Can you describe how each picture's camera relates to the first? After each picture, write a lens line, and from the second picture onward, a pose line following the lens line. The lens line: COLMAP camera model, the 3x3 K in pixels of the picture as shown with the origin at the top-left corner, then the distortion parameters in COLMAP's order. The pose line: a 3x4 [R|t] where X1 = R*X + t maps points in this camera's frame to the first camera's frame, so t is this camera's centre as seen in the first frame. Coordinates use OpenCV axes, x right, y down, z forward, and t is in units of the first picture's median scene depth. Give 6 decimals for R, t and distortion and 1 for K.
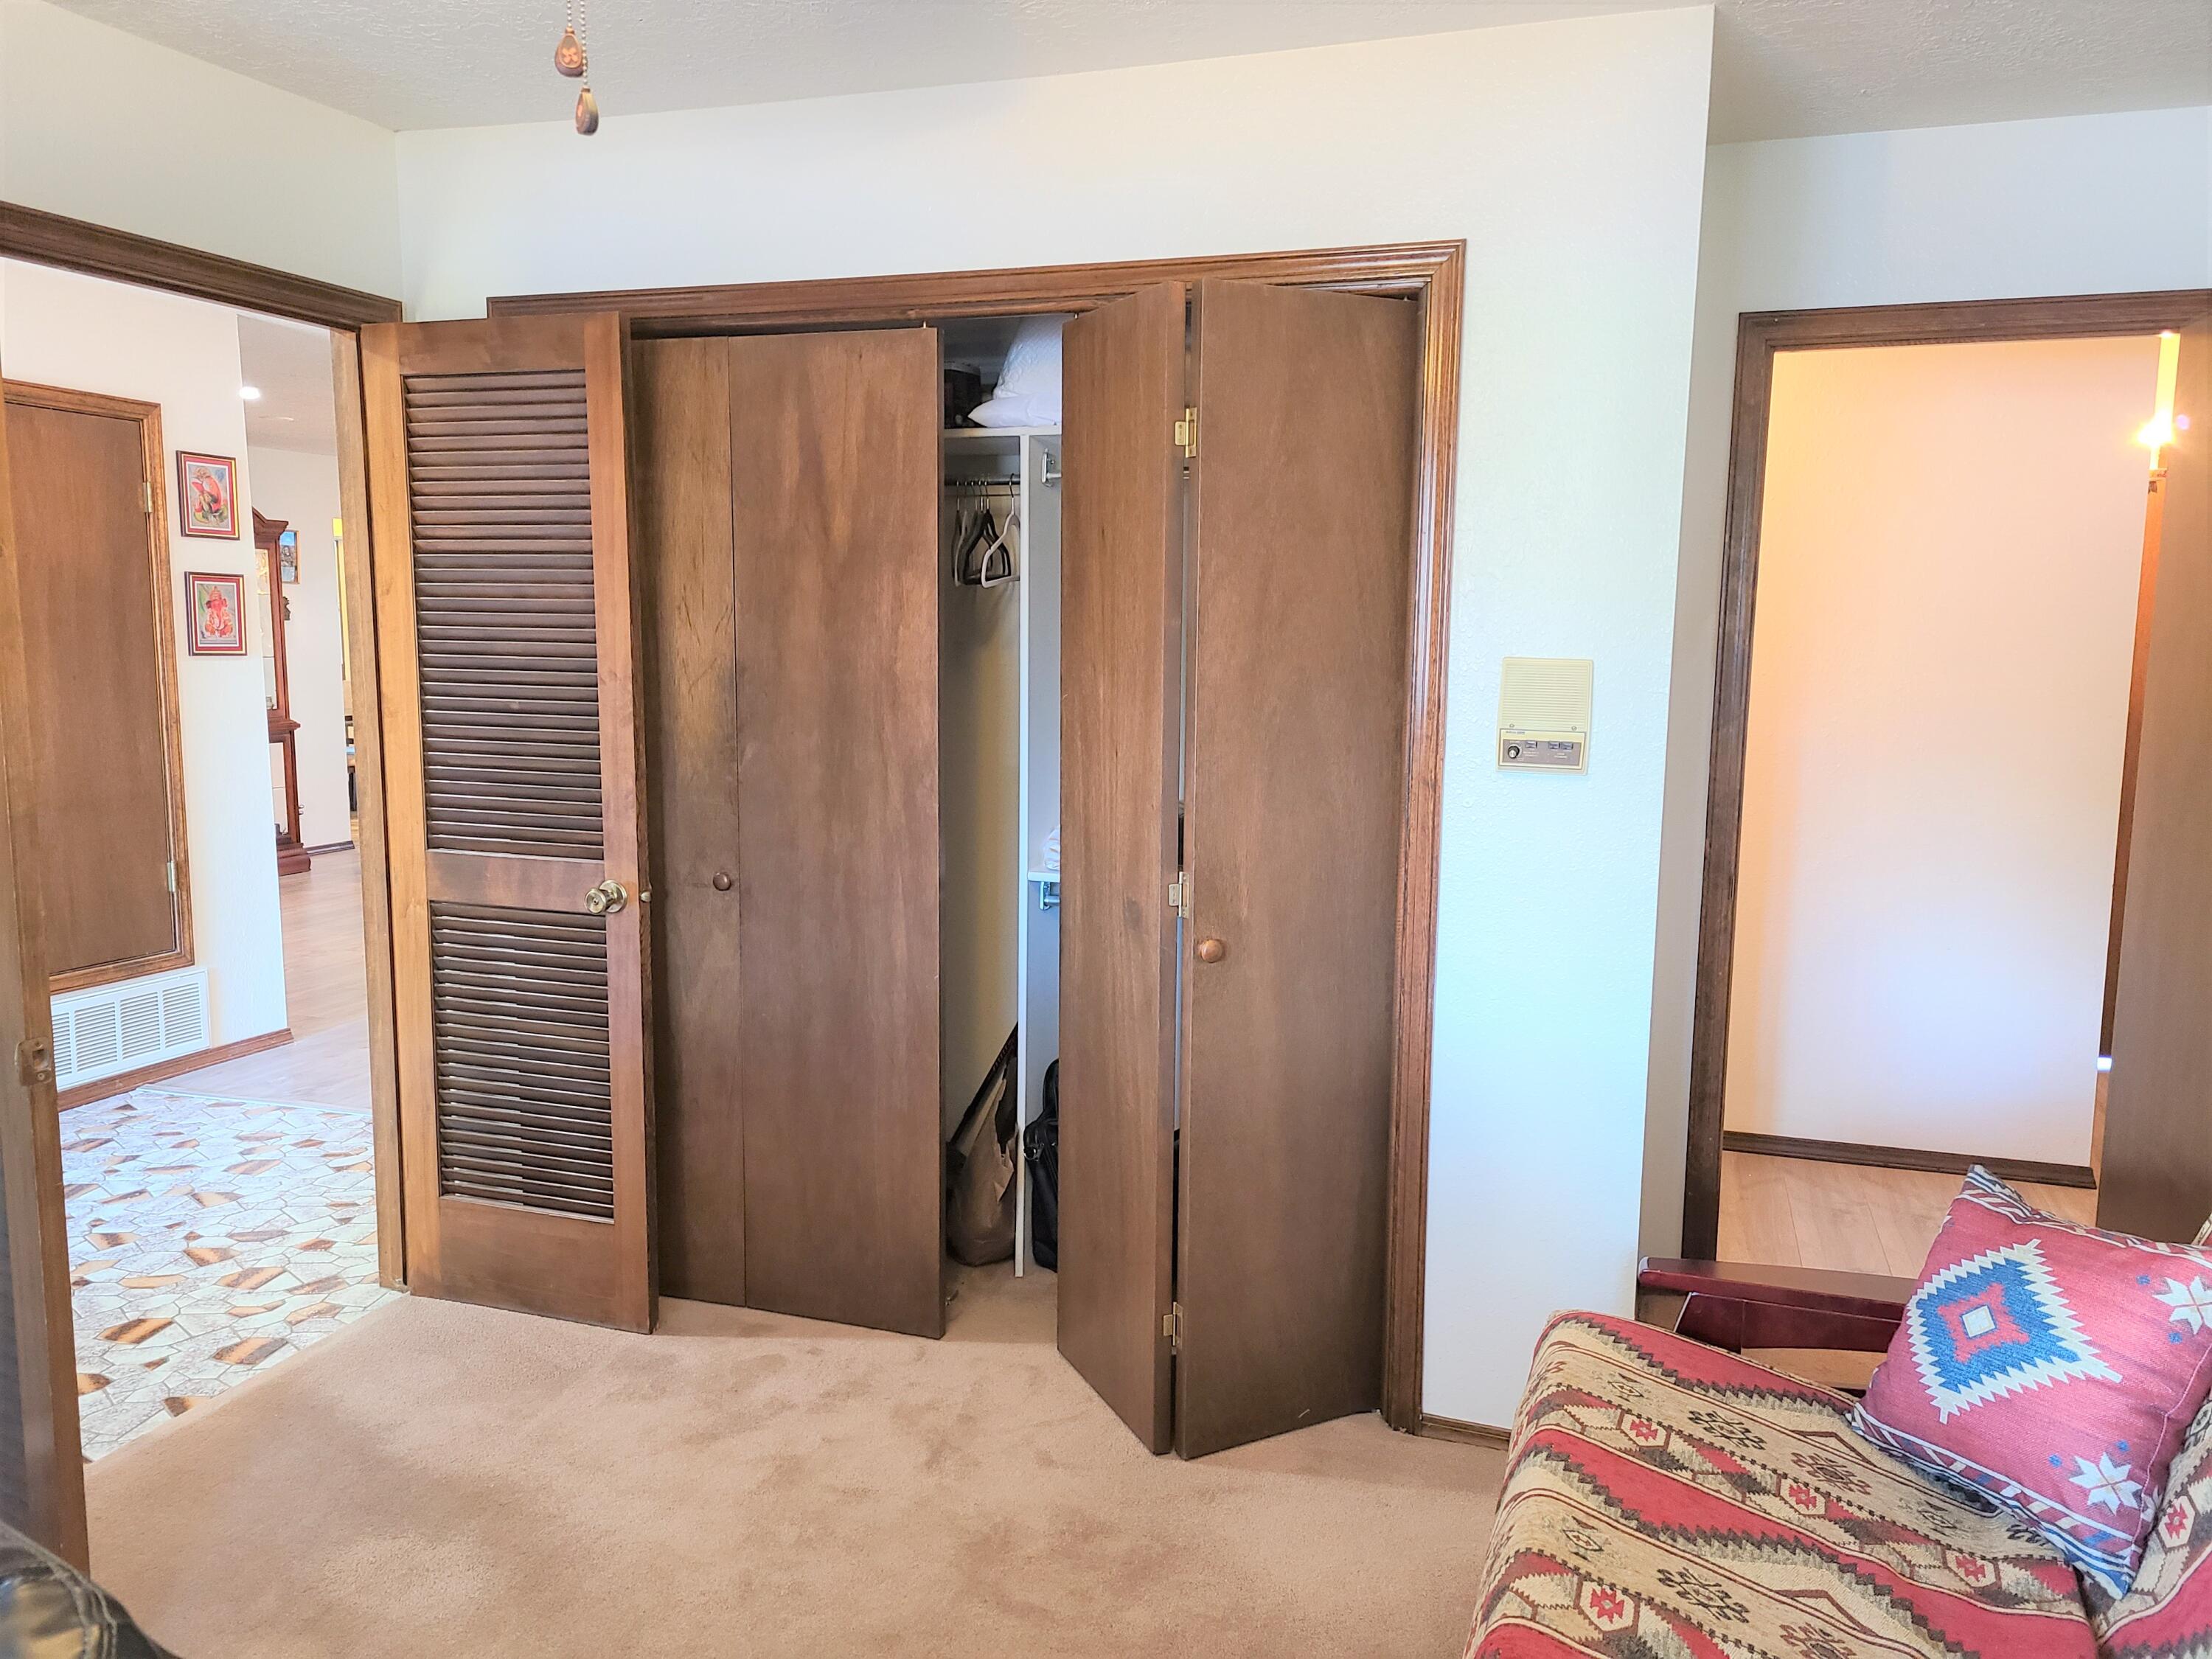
lens RADIAL K [[1656.0, 0, 1103.2], [0, 1656.0, 828.9], [0, 0, 1]] dist [0.064589, -0.055335]
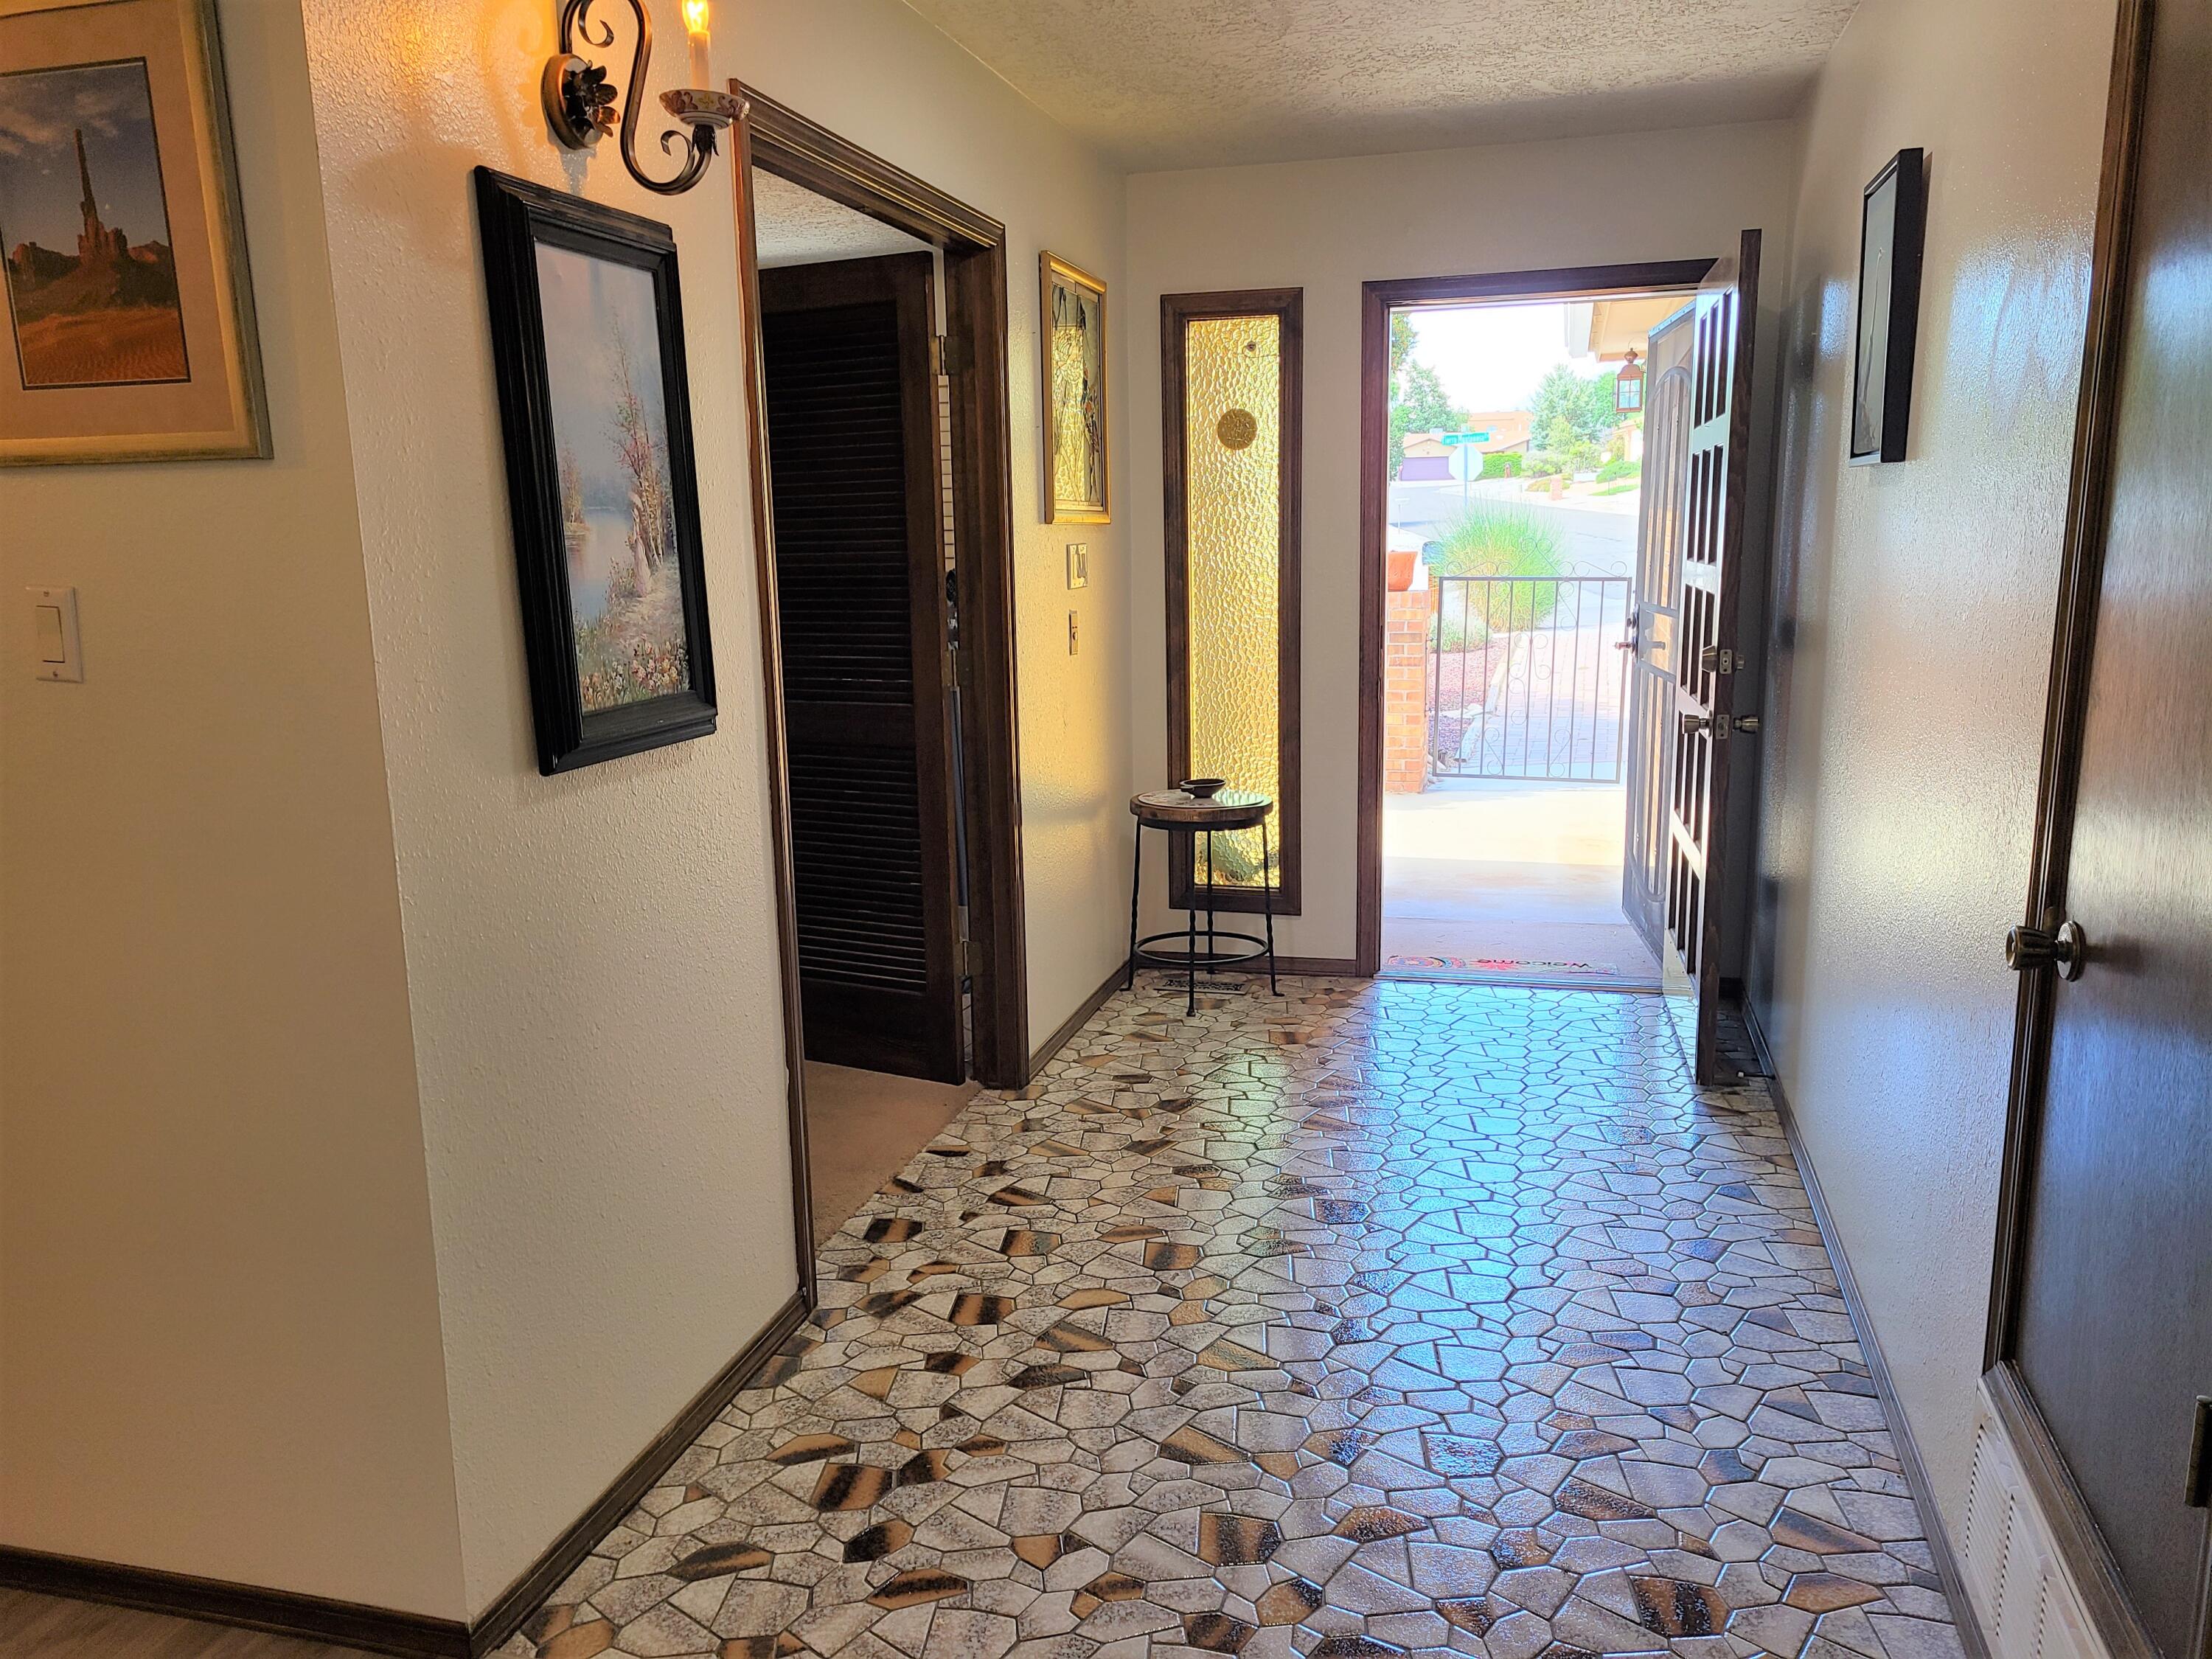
lens RADIAL K [[1656.0, 0, 1098.4], [0, 1656.0, 857.6], [0, 0, 1]] dist [0.064589, -0.055335]
pose [[-0.998326, 0.014464, -0.055992, -0.539692], [-0.003678, 0.950379, 0.311074, -0.205188], [0.057713, 0.310759, -0.948735, 1.767881]]
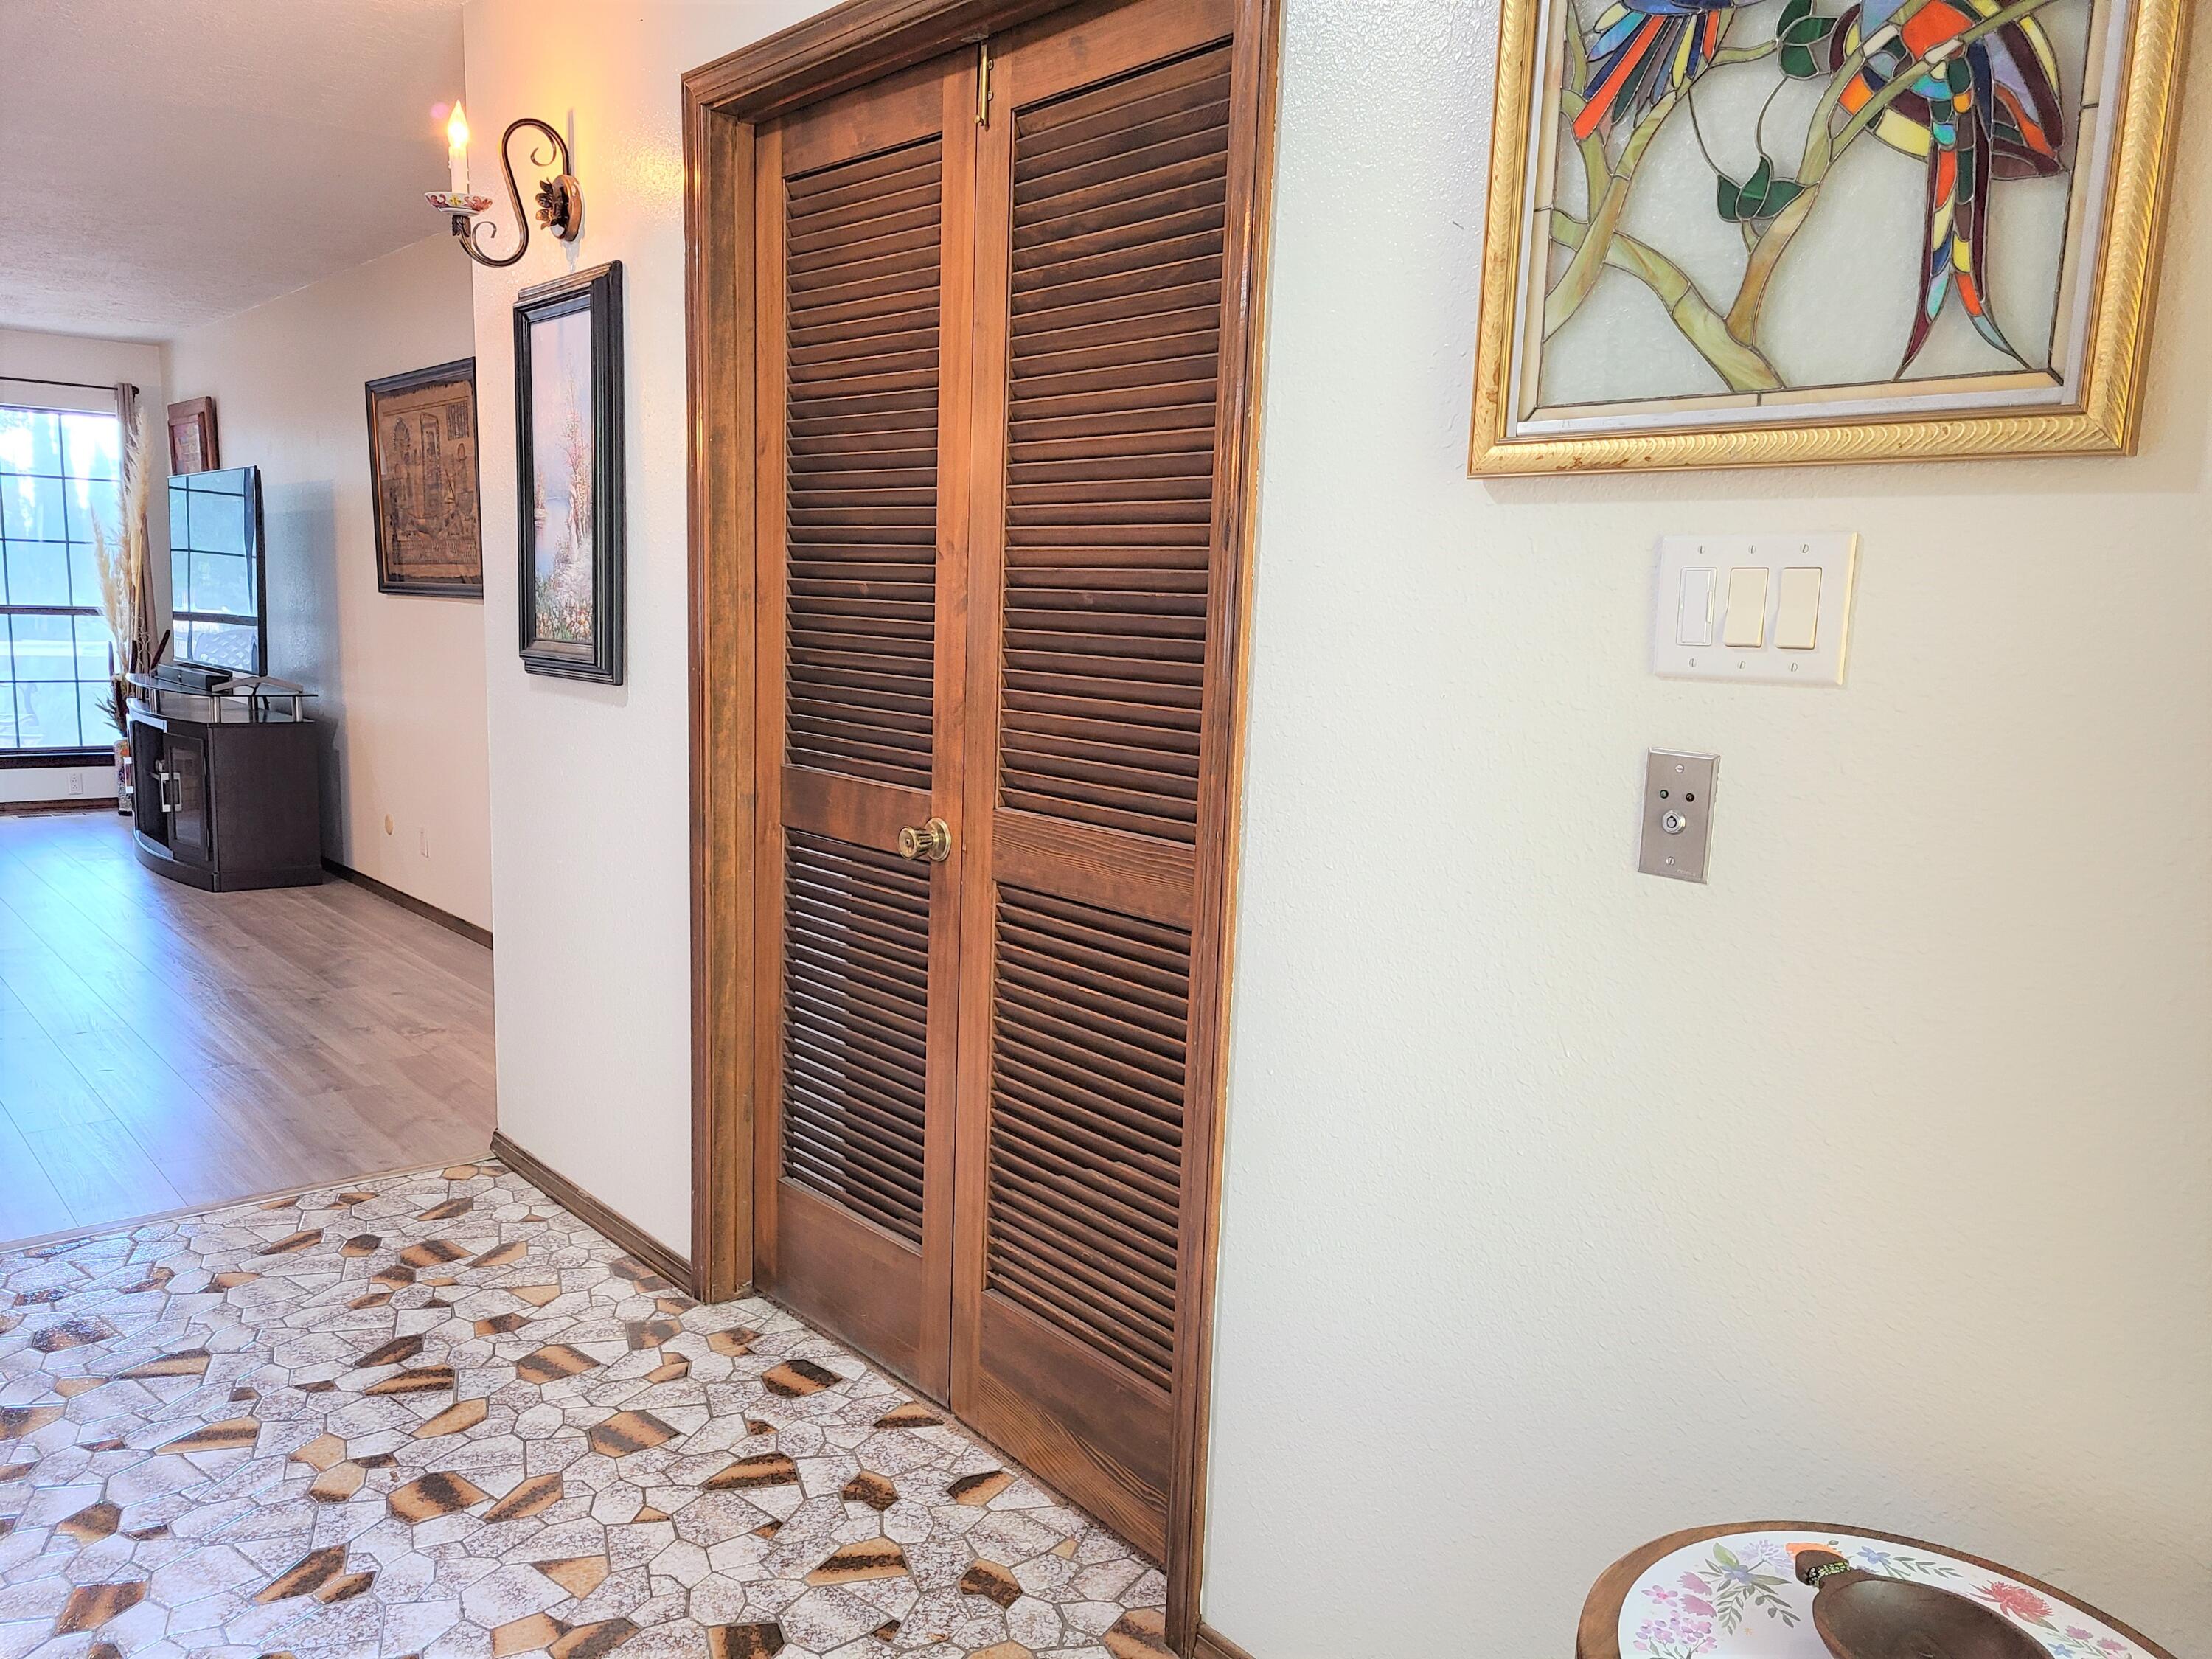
lens RADIAL K [[1656.0, 0, 1108.5], [0, 1656.0, 850.9], [0, 0, 1]] dist [0.064589, -0.055335]
pose [[0.512977, -0.131255, 0.848308, -1.015411], [0.080109, 0.991248, 0.104929, -0.018204], [-0.854656, 0.014131, 0.519003, 0.412494]]
